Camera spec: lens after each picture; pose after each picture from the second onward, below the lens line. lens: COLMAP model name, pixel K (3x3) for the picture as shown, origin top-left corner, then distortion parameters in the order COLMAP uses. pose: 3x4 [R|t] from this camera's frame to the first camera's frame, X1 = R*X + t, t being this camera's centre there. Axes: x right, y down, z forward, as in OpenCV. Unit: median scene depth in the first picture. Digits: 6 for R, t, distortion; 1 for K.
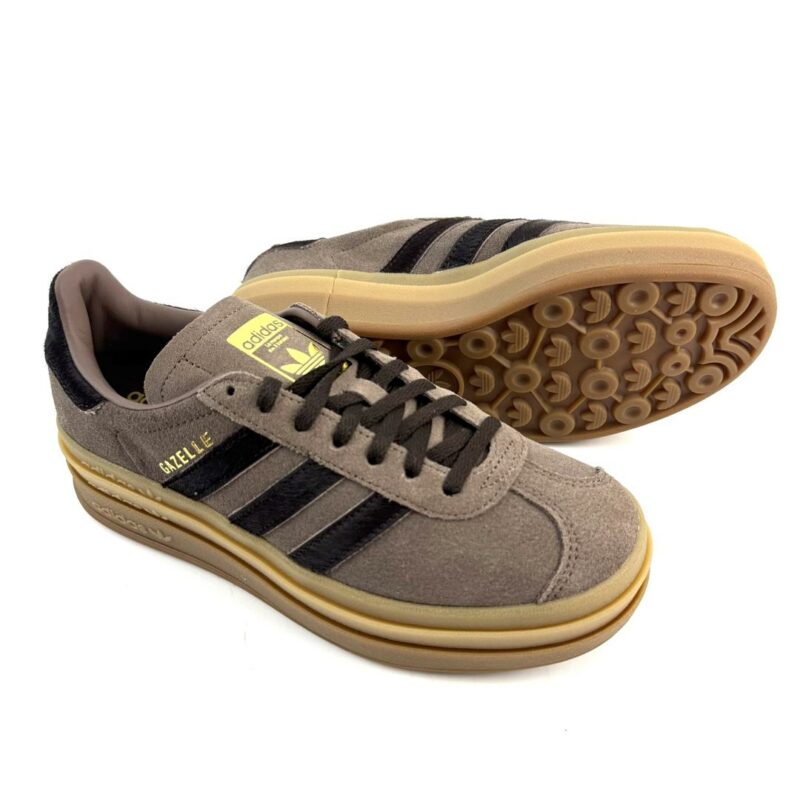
lens RADIAL K [[788.6, 0, 400.0], [0, 788.6, 400.0], [0, 0, 1]] dist [0.185531, -0.587800]
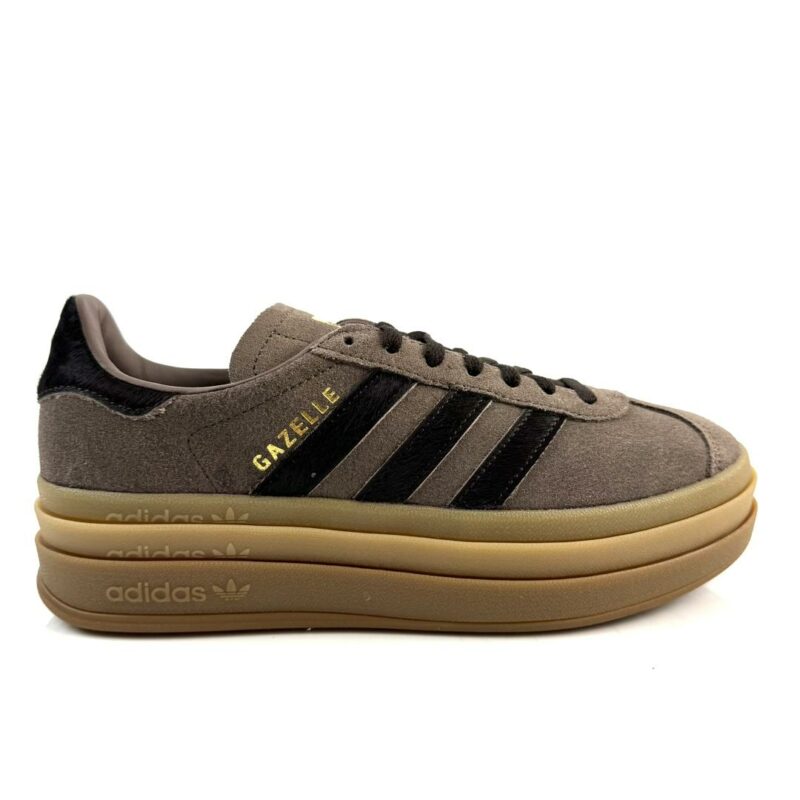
lens RADIAL K [[788.6, 0, 400.0], [0, 788.6, 400.0], [0, 0, 1]] dist [0.185531, -0.587800]
pose [[0.876310, -0.045928, 0.479553, -0.592463], [0.298189, 0.833545, -0.465065, 0.481736], [-0.378370, 0.550539, 0.744139, 0.319613]]
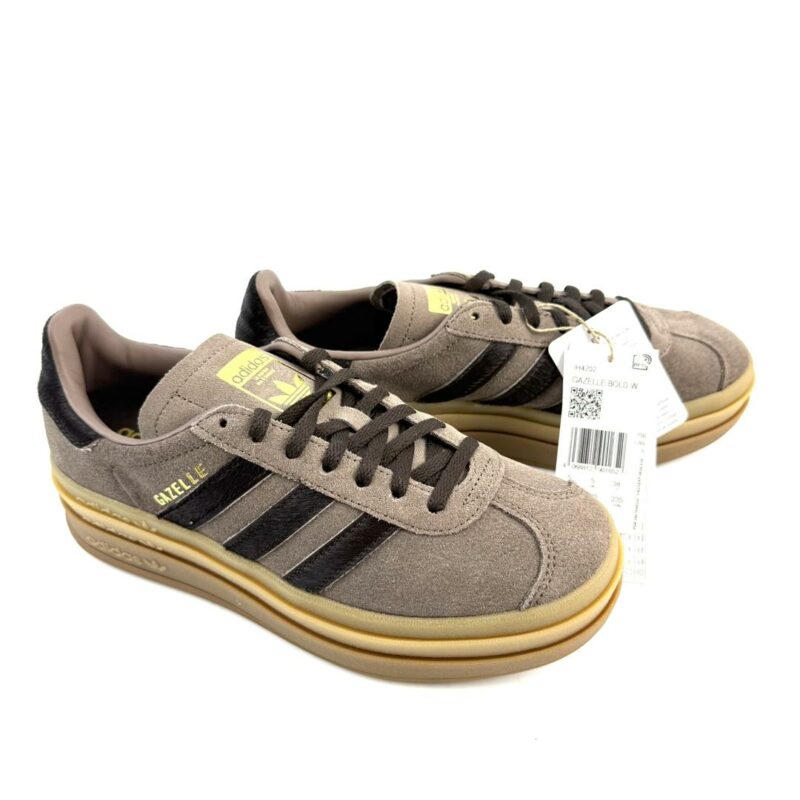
lens RADIAL K [[788.6, 0, 400.0], [0, 788.6, 400.0], [0, 0, 1]] dist [0.185531, -0.587800]
pose [[0.998258, -0.039311, 0.043987, -0.023171], [0.040767, 0.998633, -0.032724, 0.001970], [-0.042640, 0.034460, 0.998496, -0.065053]]
